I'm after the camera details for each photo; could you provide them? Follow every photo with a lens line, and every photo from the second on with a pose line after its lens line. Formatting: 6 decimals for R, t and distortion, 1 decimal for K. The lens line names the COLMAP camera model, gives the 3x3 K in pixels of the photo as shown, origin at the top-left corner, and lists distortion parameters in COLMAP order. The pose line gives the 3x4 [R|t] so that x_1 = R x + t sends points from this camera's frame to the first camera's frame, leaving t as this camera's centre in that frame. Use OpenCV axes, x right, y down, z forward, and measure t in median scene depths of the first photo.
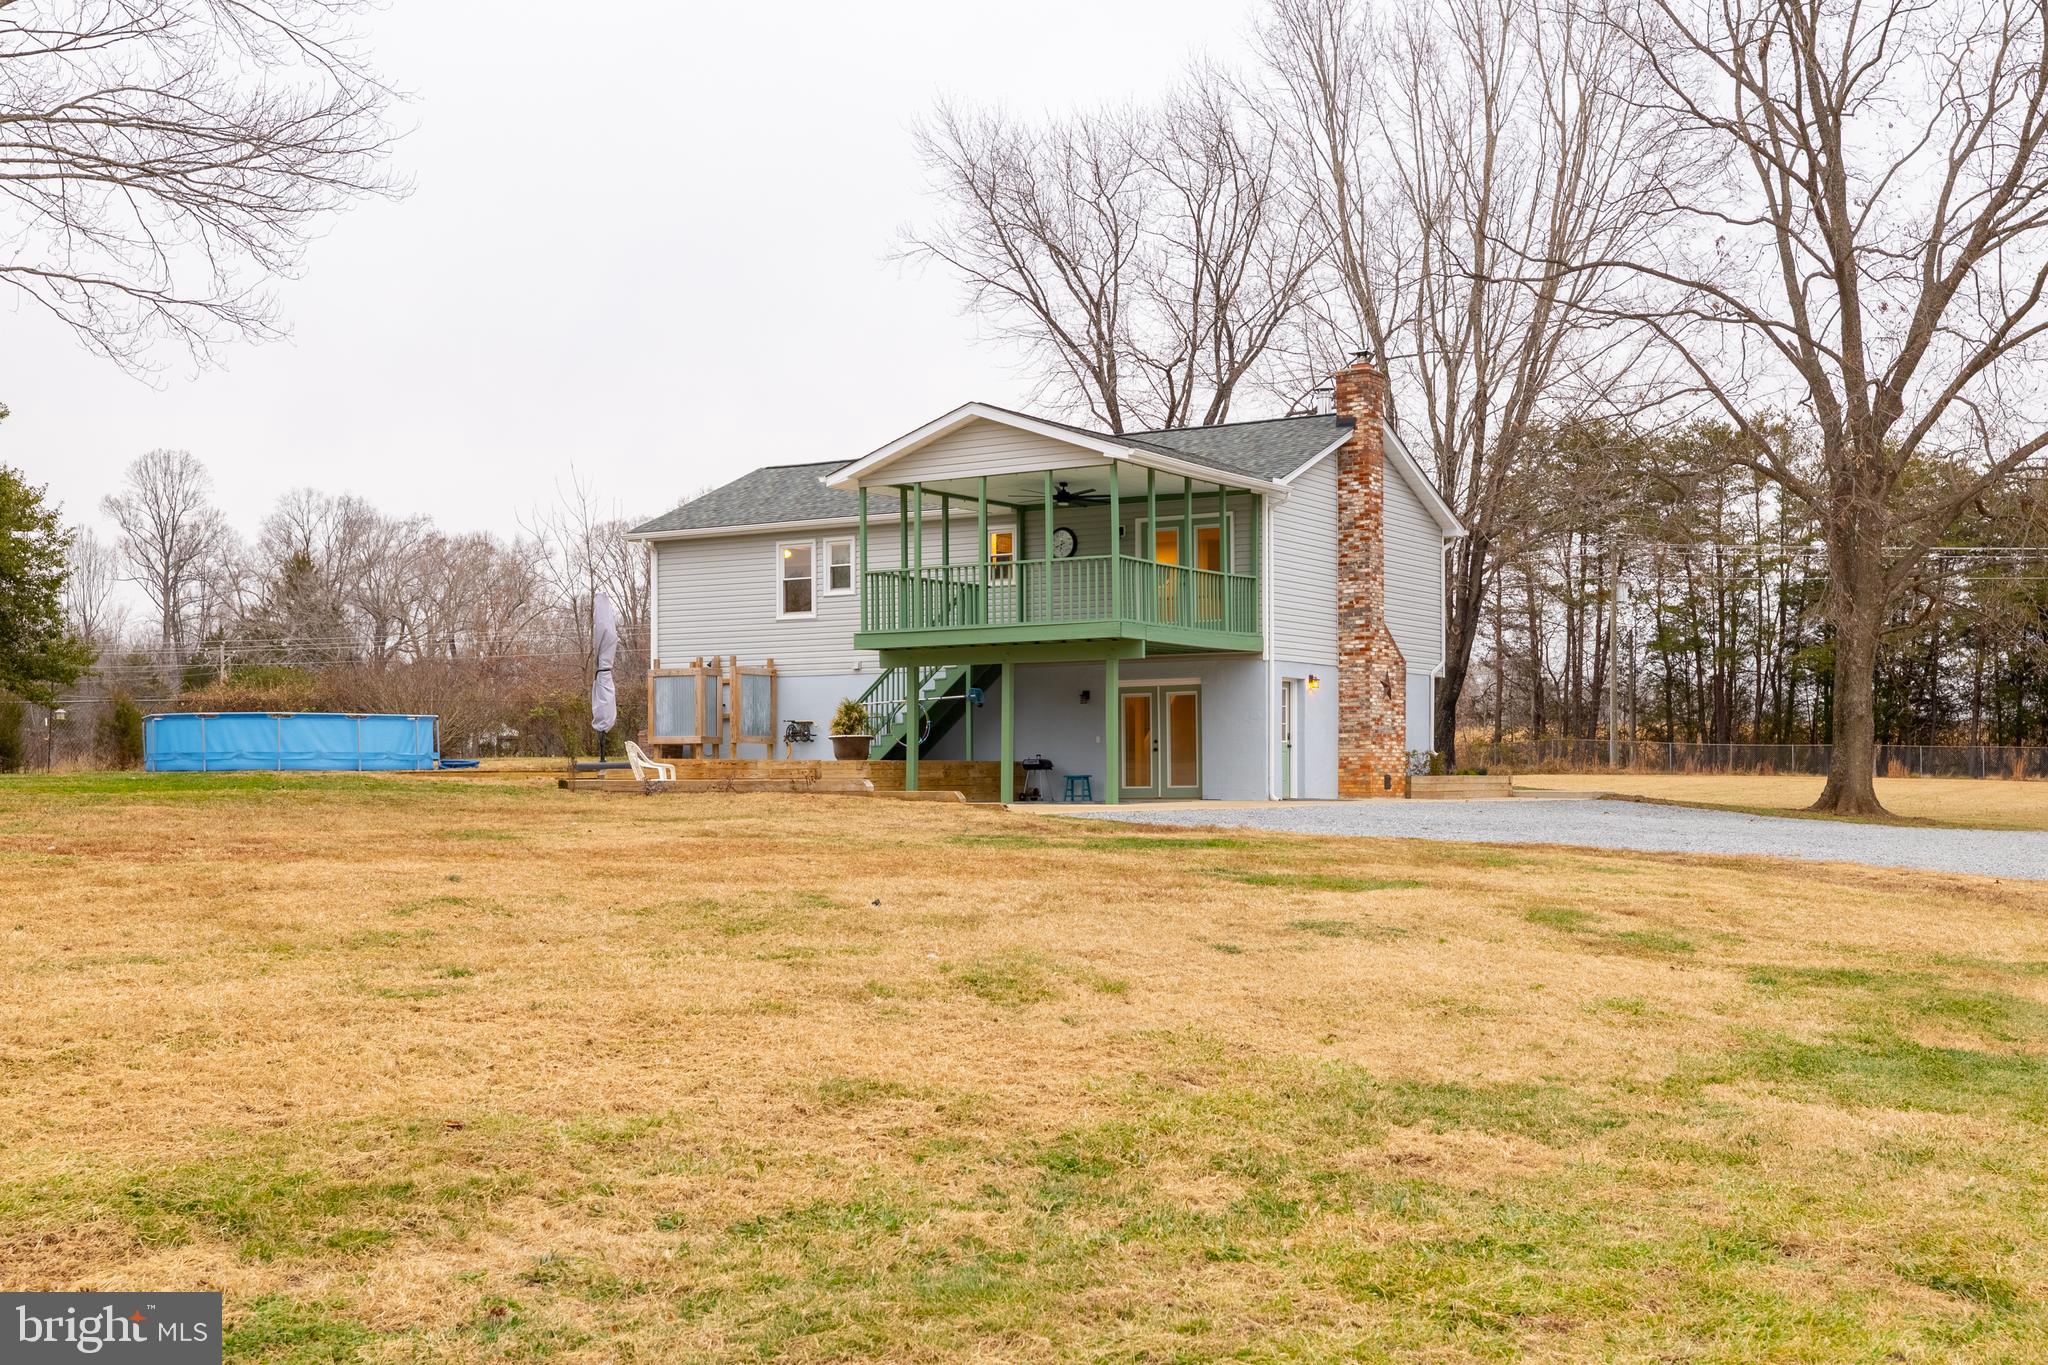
lens RADIAL K [[2312.9, 0, 1047.2], [0, 2312.9, 716.1], [0, 0, 1]] dist [0.028140, 0.000000]
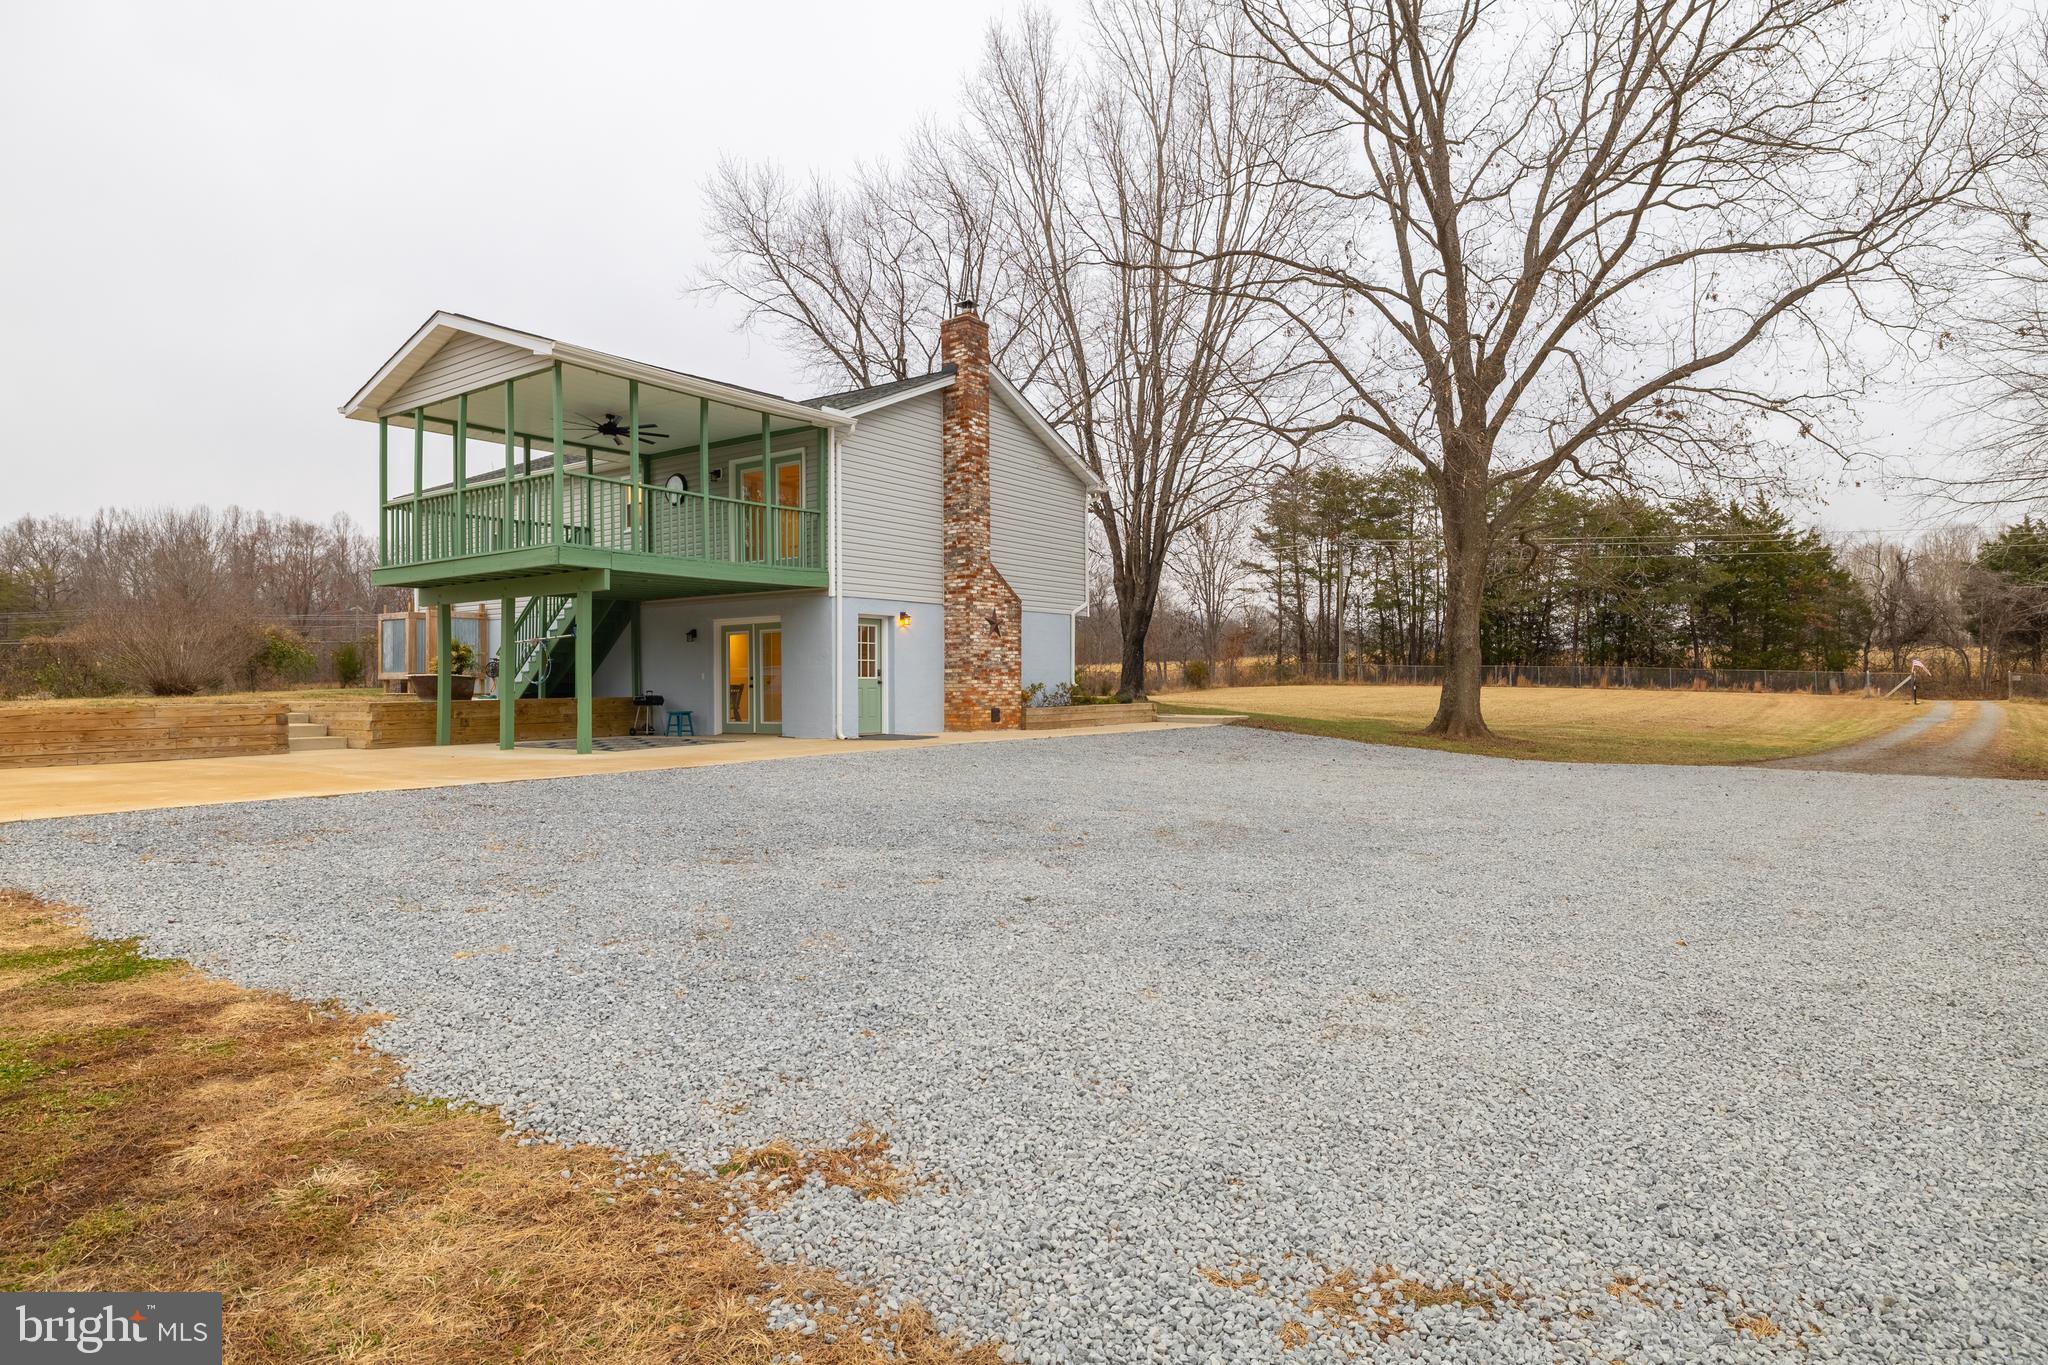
lens RADIAL K [[1122.5, 0, 1024.5], [0, 1122.5, 649.6], [0, 0, 1]] dist [-0.001212, 0.000322]
pose [[0.997104, -0.004721, -0.075907, 0.168421], [0.004783, 0.999988, 0.000626, -0.001131], [0.075904, -0.000987, 0.997115, 0.420879]]
